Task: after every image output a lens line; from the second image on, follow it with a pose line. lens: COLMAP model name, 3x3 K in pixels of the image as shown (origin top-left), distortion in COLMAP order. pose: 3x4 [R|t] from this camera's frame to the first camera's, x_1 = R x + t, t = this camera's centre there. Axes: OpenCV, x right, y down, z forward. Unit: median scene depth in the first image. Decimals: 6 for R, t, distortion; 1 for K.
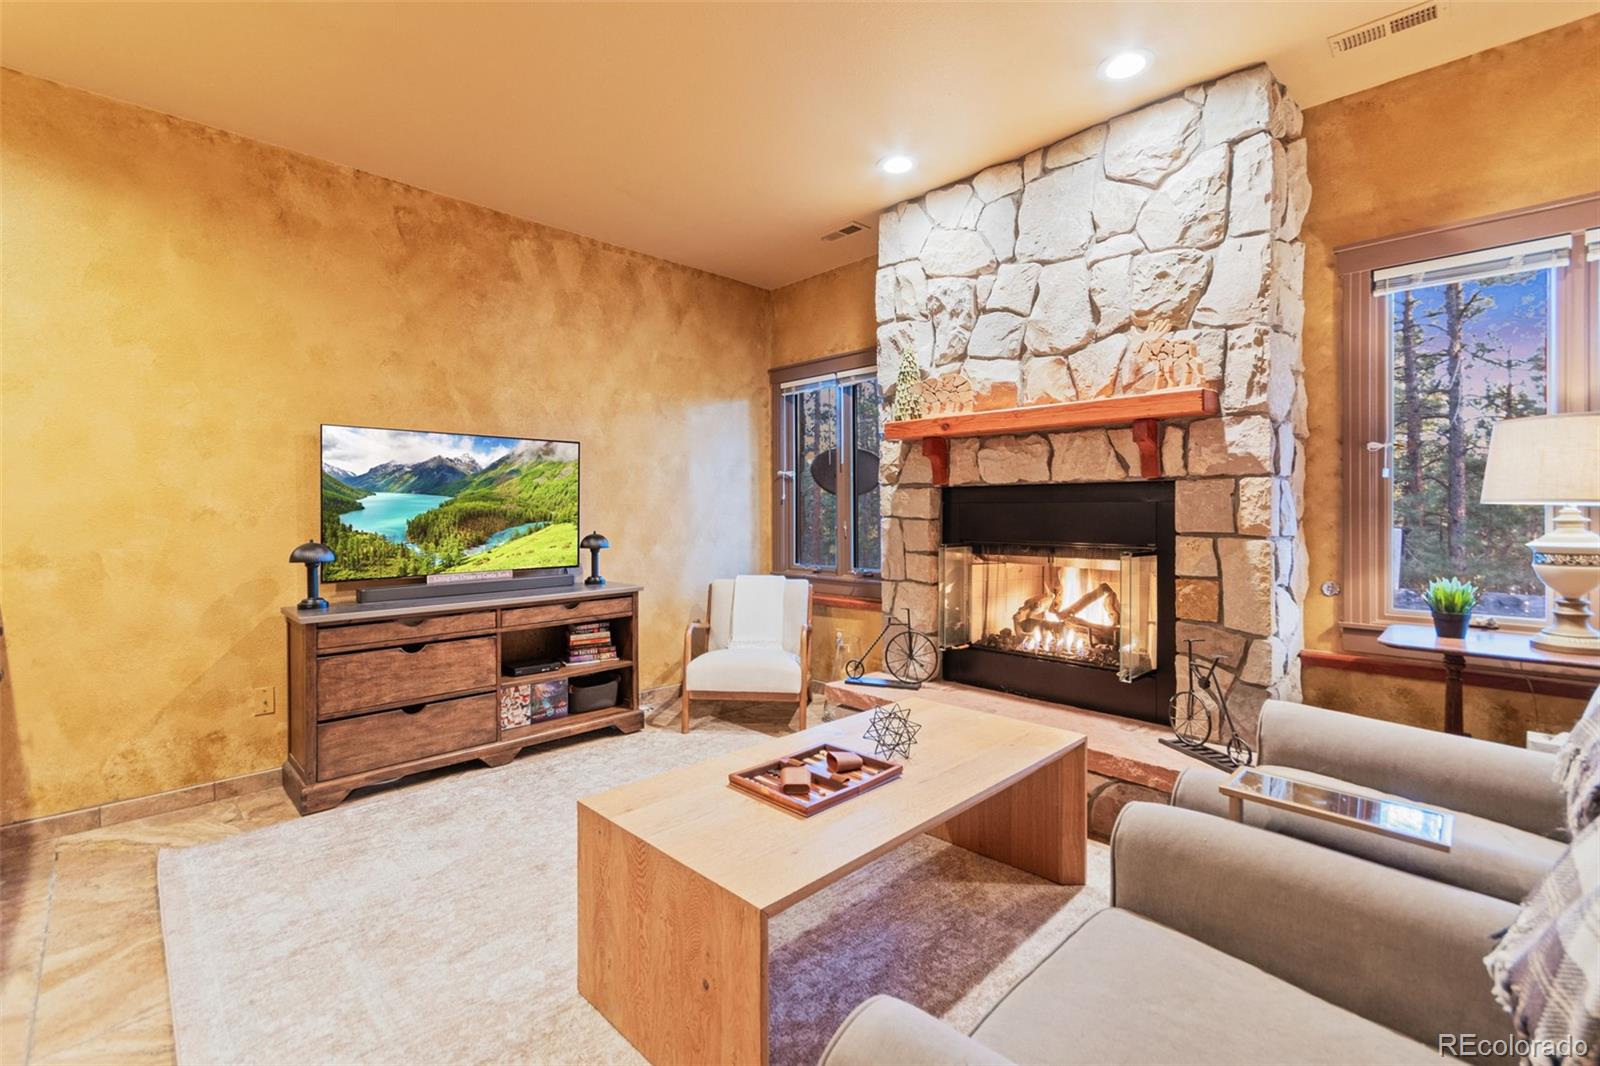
lens RADIAL K [[709.5, 0, 805.1], [0, 709.5, 520.2], [0, 0, 1]] dist [0.005785, 0.000353]
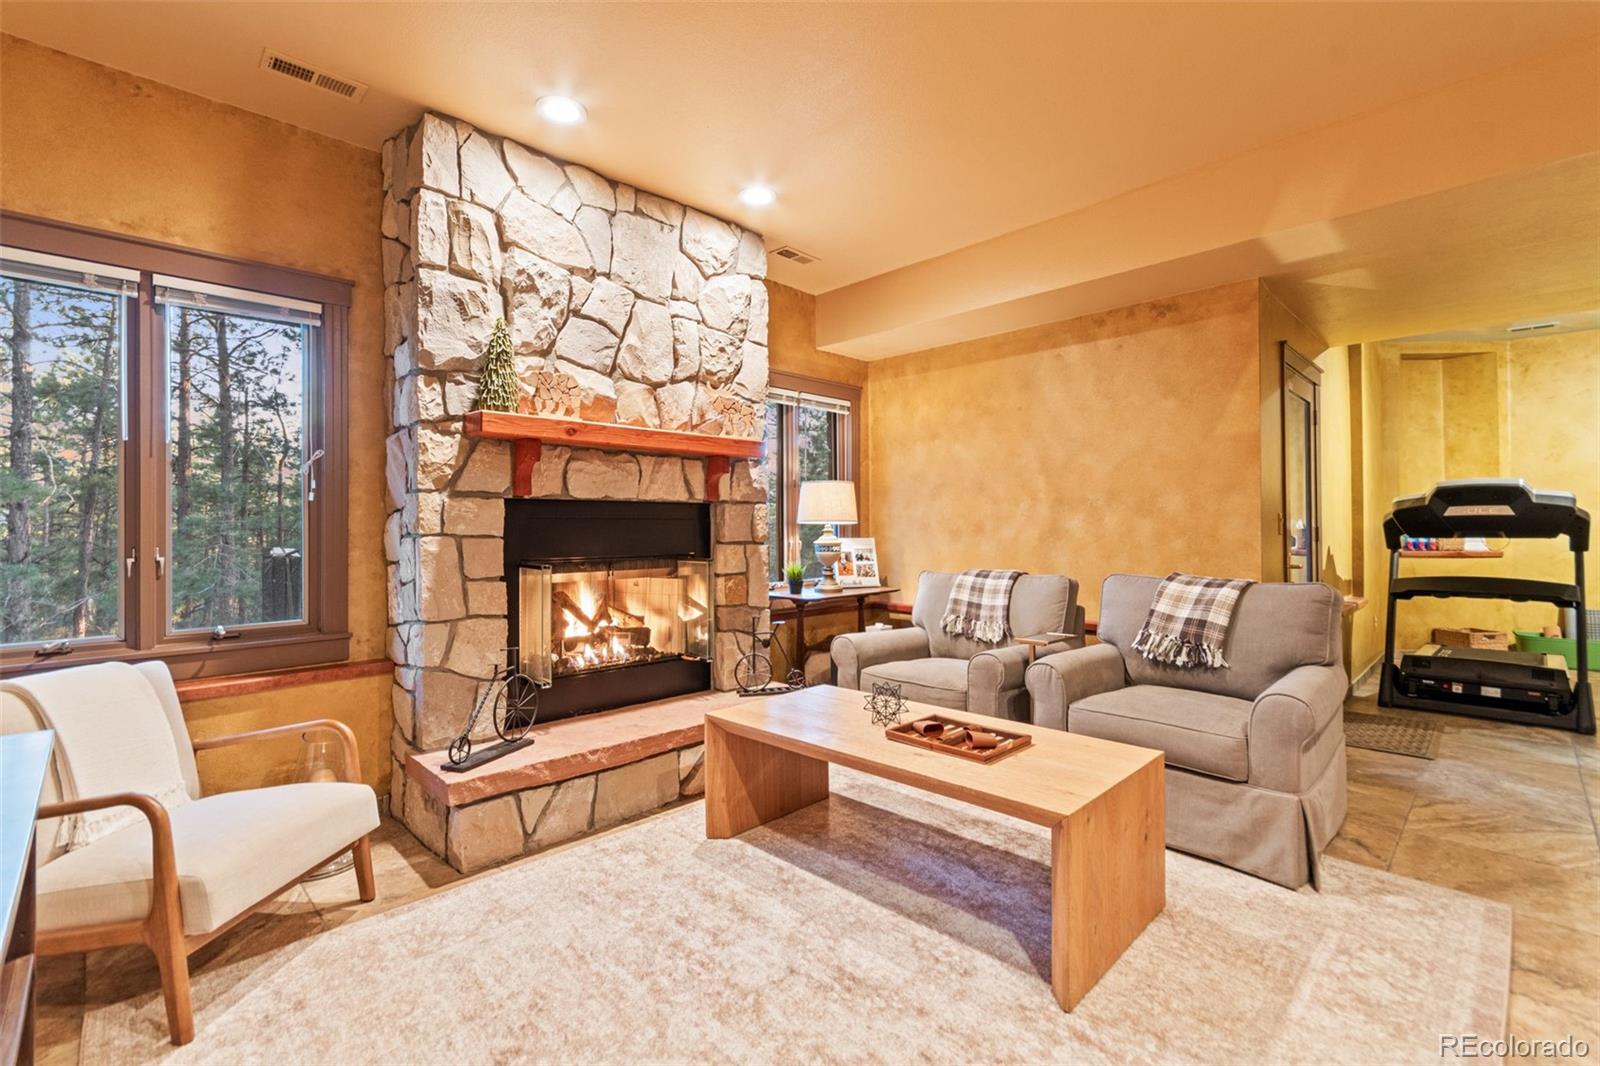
lens RADIAL K [[709.5, 0, 806.1], [0, 709.5, 524.2], [0, 0, 1]] dist [0.005785, 0.000353]
pose [[-0.001646, 0.000501, 0.999999, -0.737137], [0.014572, 0.999894, -0.000477, -0.012111], [-0.999892, 0.014571, -0.001653, 0.751983]]
